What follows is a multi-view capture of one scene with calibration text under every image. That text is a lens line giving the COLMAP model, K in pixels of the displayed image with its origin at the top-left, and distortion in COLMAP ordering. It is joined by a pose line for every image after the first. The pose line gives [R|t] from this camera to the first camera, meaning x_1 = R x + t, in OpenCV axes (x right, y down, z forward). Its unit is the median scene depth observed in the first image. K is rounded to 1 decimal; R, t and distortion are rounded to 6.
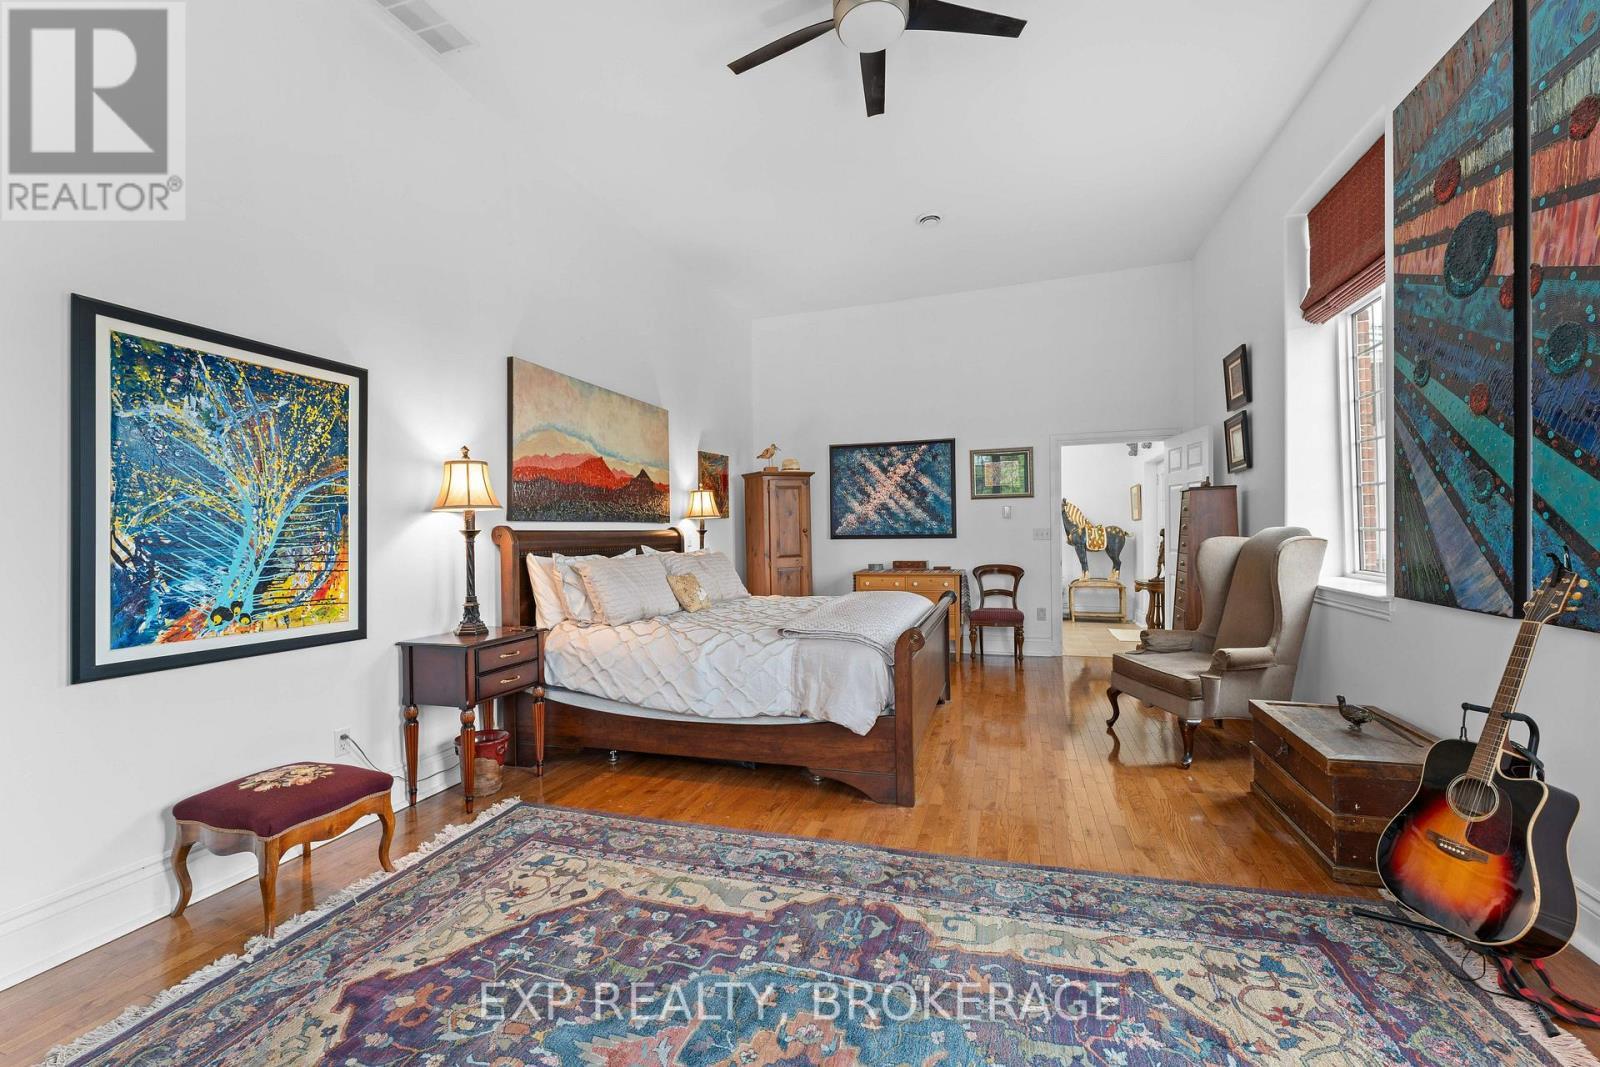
lens RADIAL K [[647.3, 0, 802.6], [0, 647.3, 528.9], [0, 0, 1]] dist [0.010554, -0.000030]
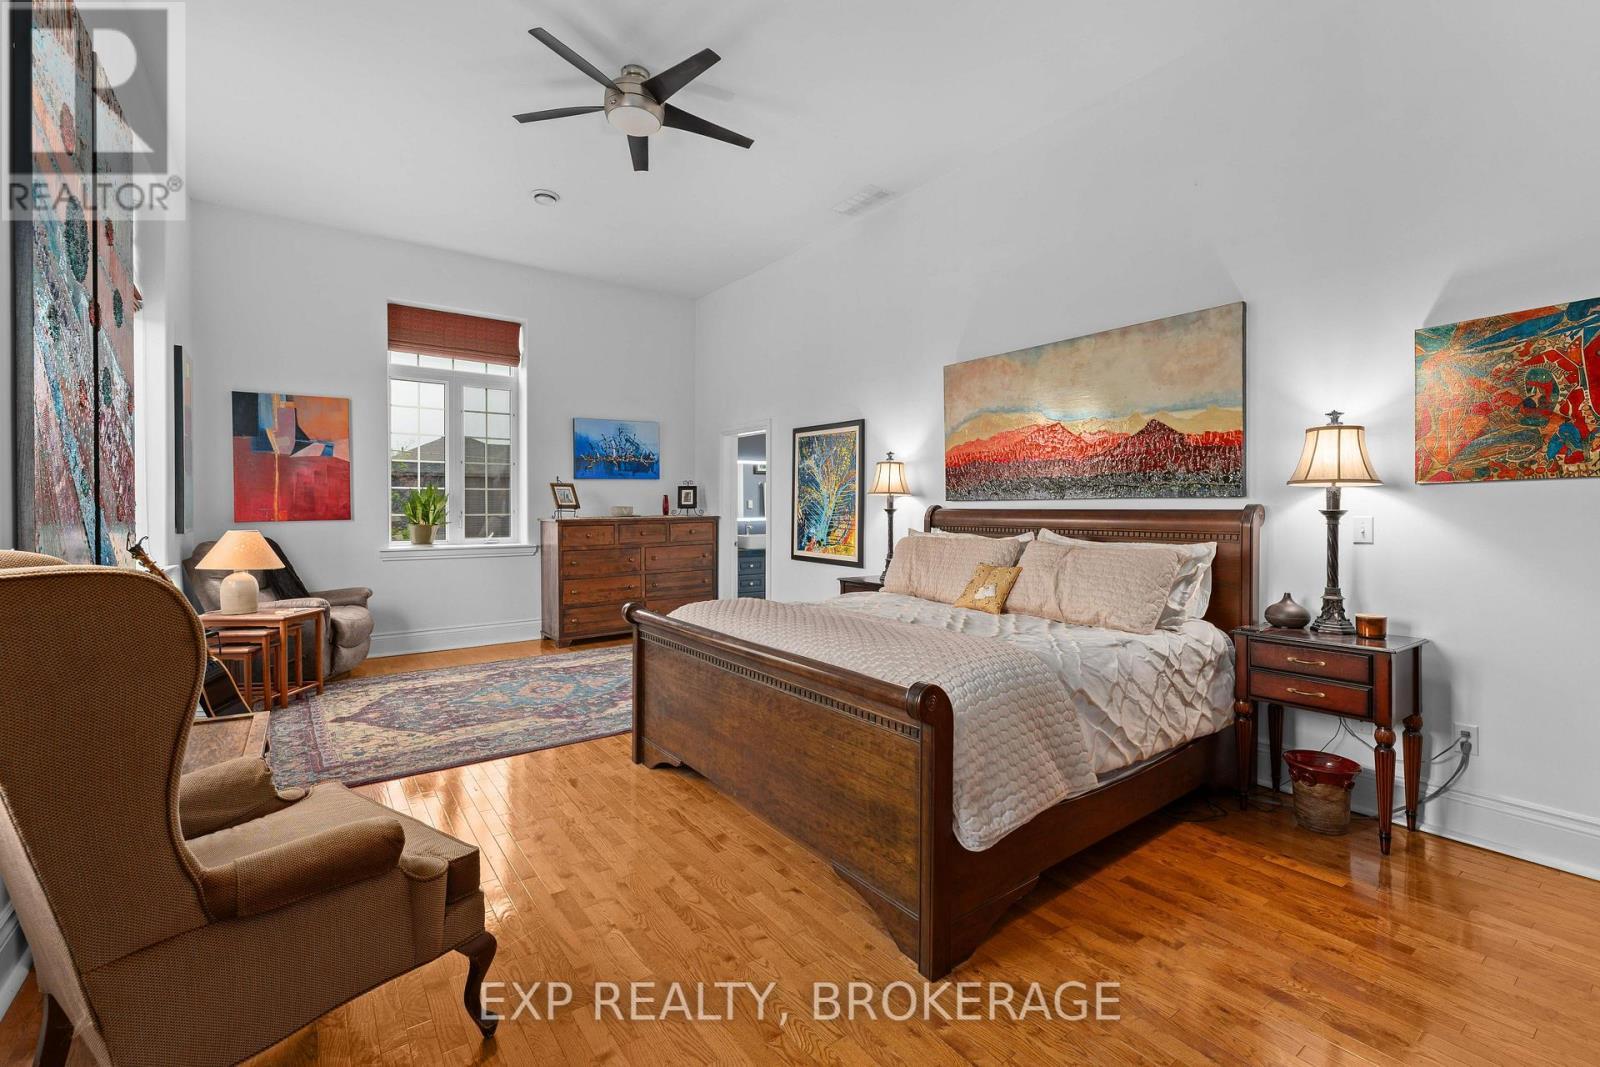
lens RADIAL K [[701.4, 0, 797.6], [0, 701.4, 507.1], [0, 0, 1]] dist [-0.000112, -0.000099]
pose [[-0.586276, 0.007715, -0.810075, 1.247885], [0.005347, 0.999970, 0.005654, -0.017138], [0.810094, -0.001017, -0.586299, 2.474188]]
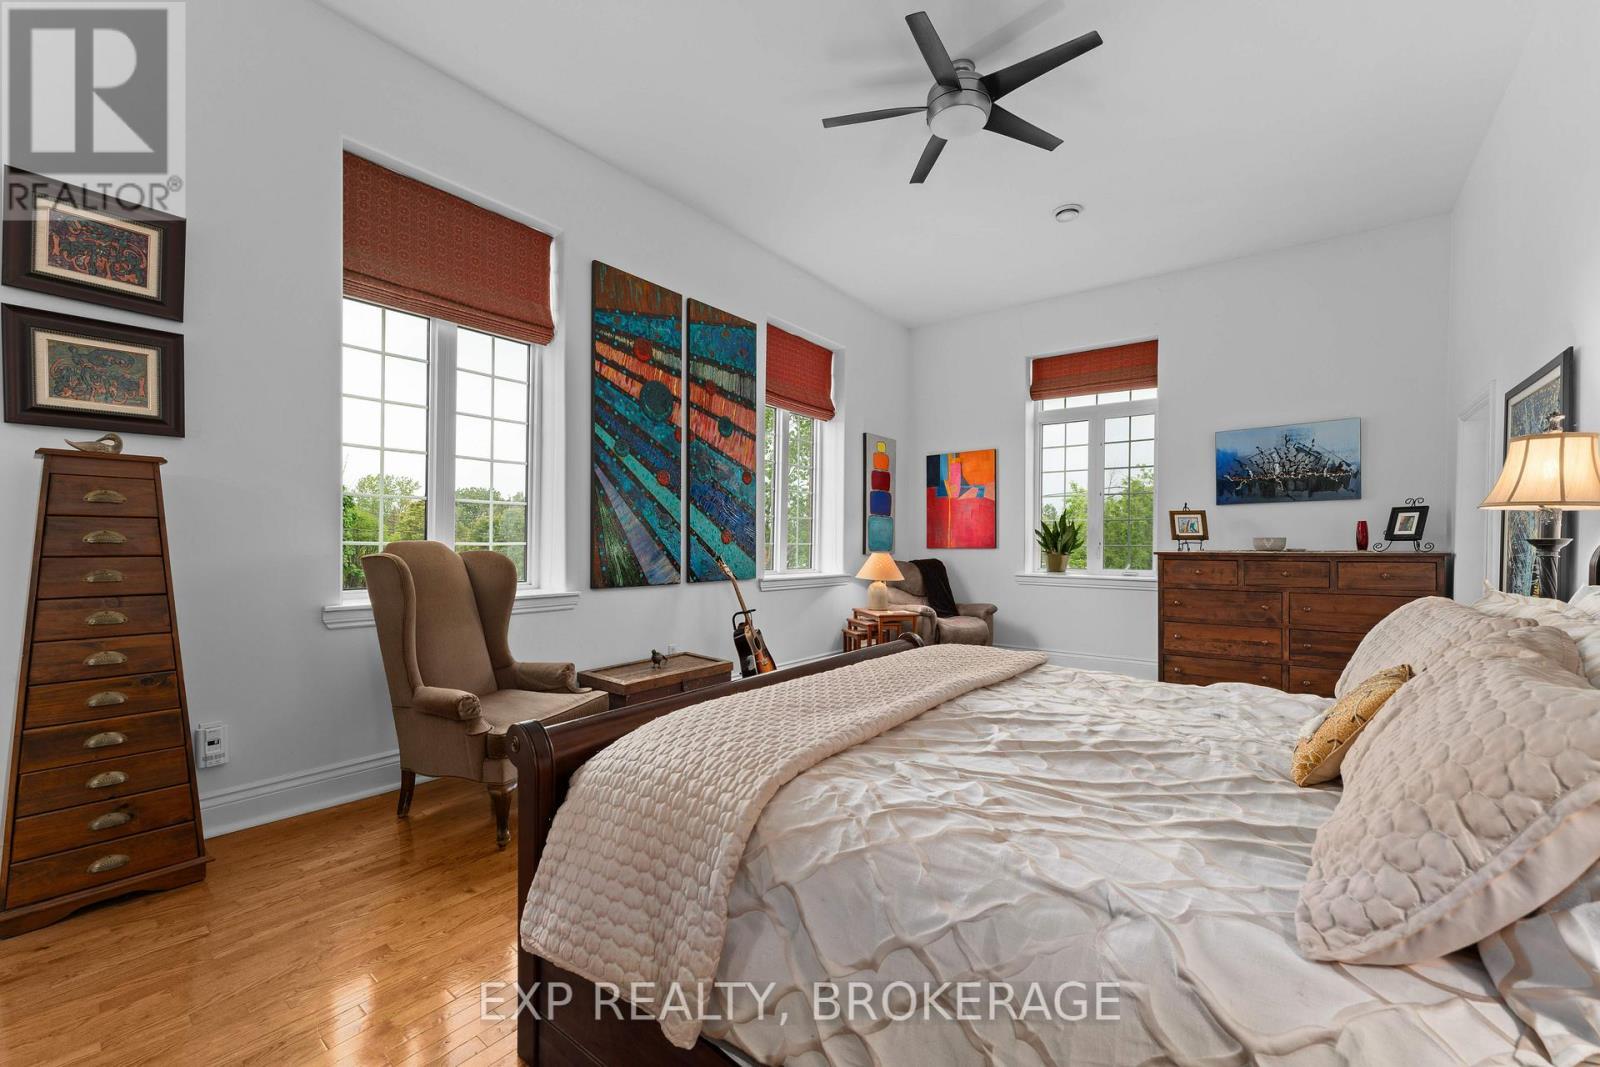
lens RADIAL K [[647.3, 0, 802.9], [0, 647.3, 539.1], [0, 0, 1]] dist [0.010554, -0.000030]
pose [[-0.944520, 0.005834, 0.328401, -0.025485], [0.005328, 0.999983, -0.002441, -0.004579], [-0.328410, -0.000556, -0.944535, 2.651725]]
